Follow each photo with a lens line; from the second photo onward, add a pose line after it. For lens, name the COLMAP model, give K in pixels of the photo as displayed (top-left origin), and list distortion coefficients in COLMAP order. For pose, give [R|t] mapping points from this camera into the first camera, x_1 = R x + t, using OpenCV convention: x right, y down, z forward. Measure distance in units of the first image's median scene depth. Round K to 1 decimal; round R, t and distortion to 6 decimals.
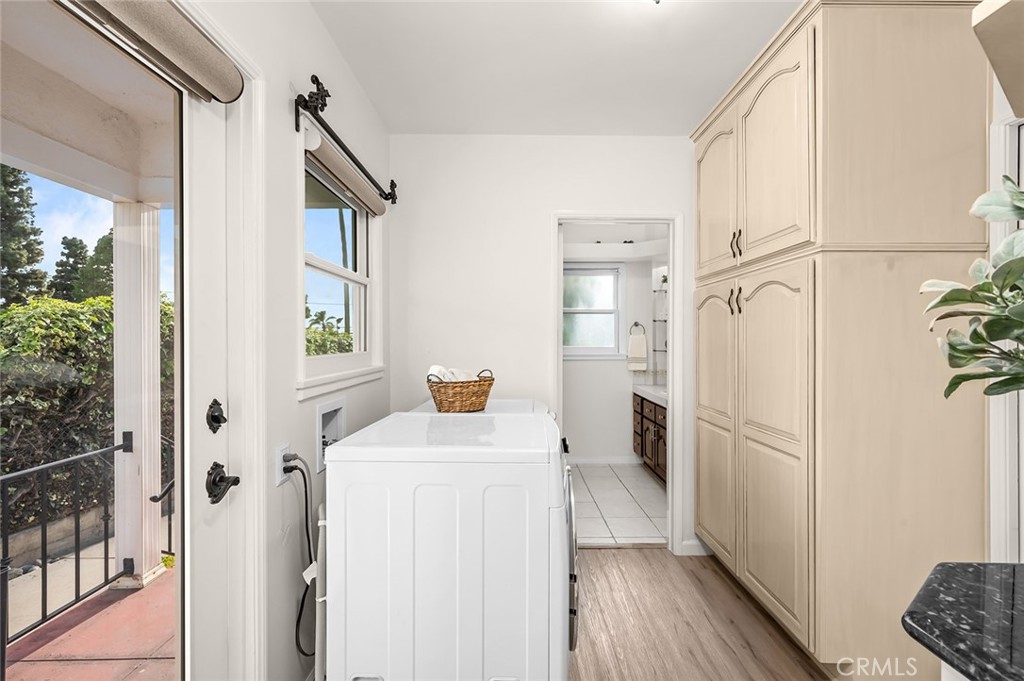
lens RADIAL K [[464.1, 0, 512.0], [0, 464.1, 340.5], [0, 0, 1]] dist [-0.000517, 0.000186]
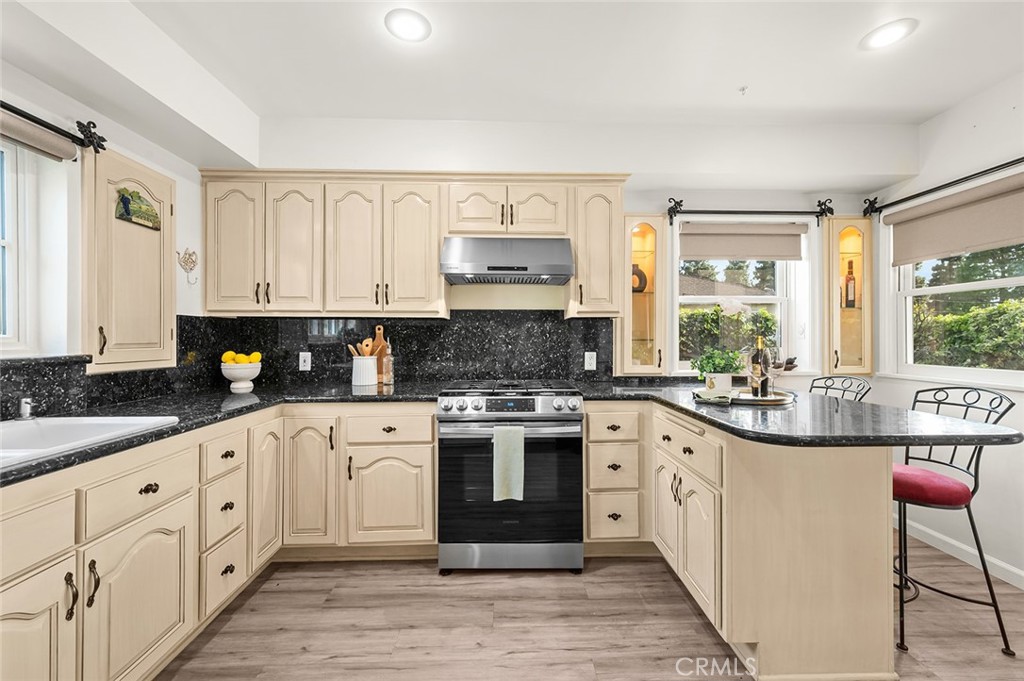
lens RADIAL K [[421.4, 0, 514.5], [0, 421.4, 336.6], [0, 0, 1]] dist [0.001396, 0.000660]
pose [[0.024370, -0.002464, -0.999700, 0.167812], [0.000496, 0.999997, -0.002453, 0.013165], [0.999703, -0.000436, 0.024371, -0.495390]]
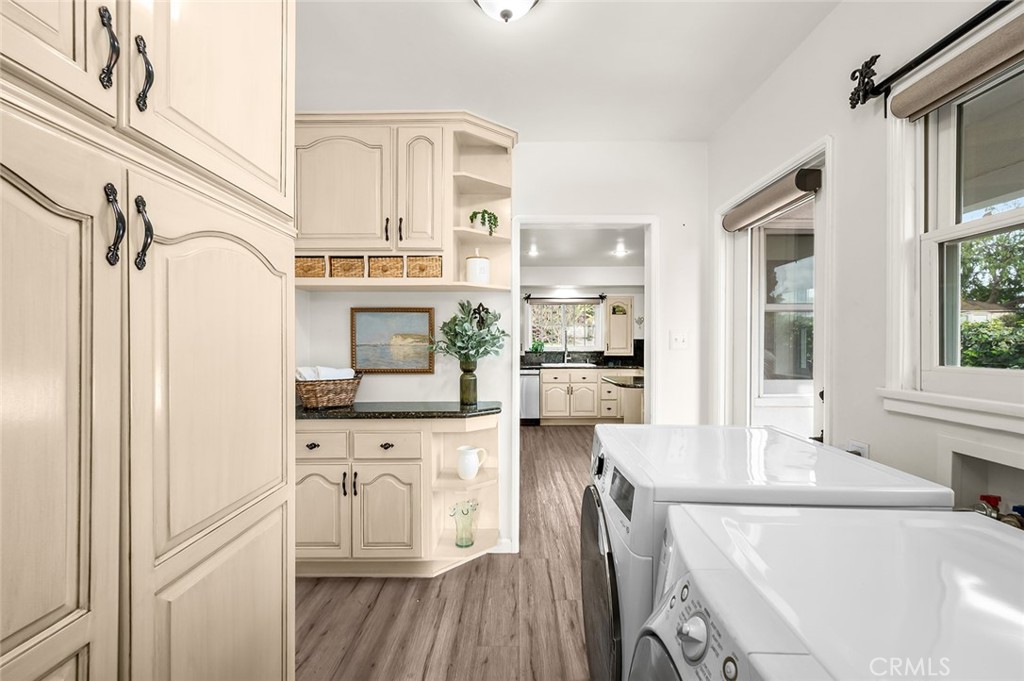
lens RADIAL K [[421.4, 0, 514.5], [0, 421.4, 336.6], [0, 0, 1]] dist [0.001396, 0.000660]
pose [[-0.999993, -0.002375, -0.002736, 0.103544], [-0.002340, 0.999918, -0.012572, -0.002928], [0.002766, -0.012565, -0.999917, 0.688066]]
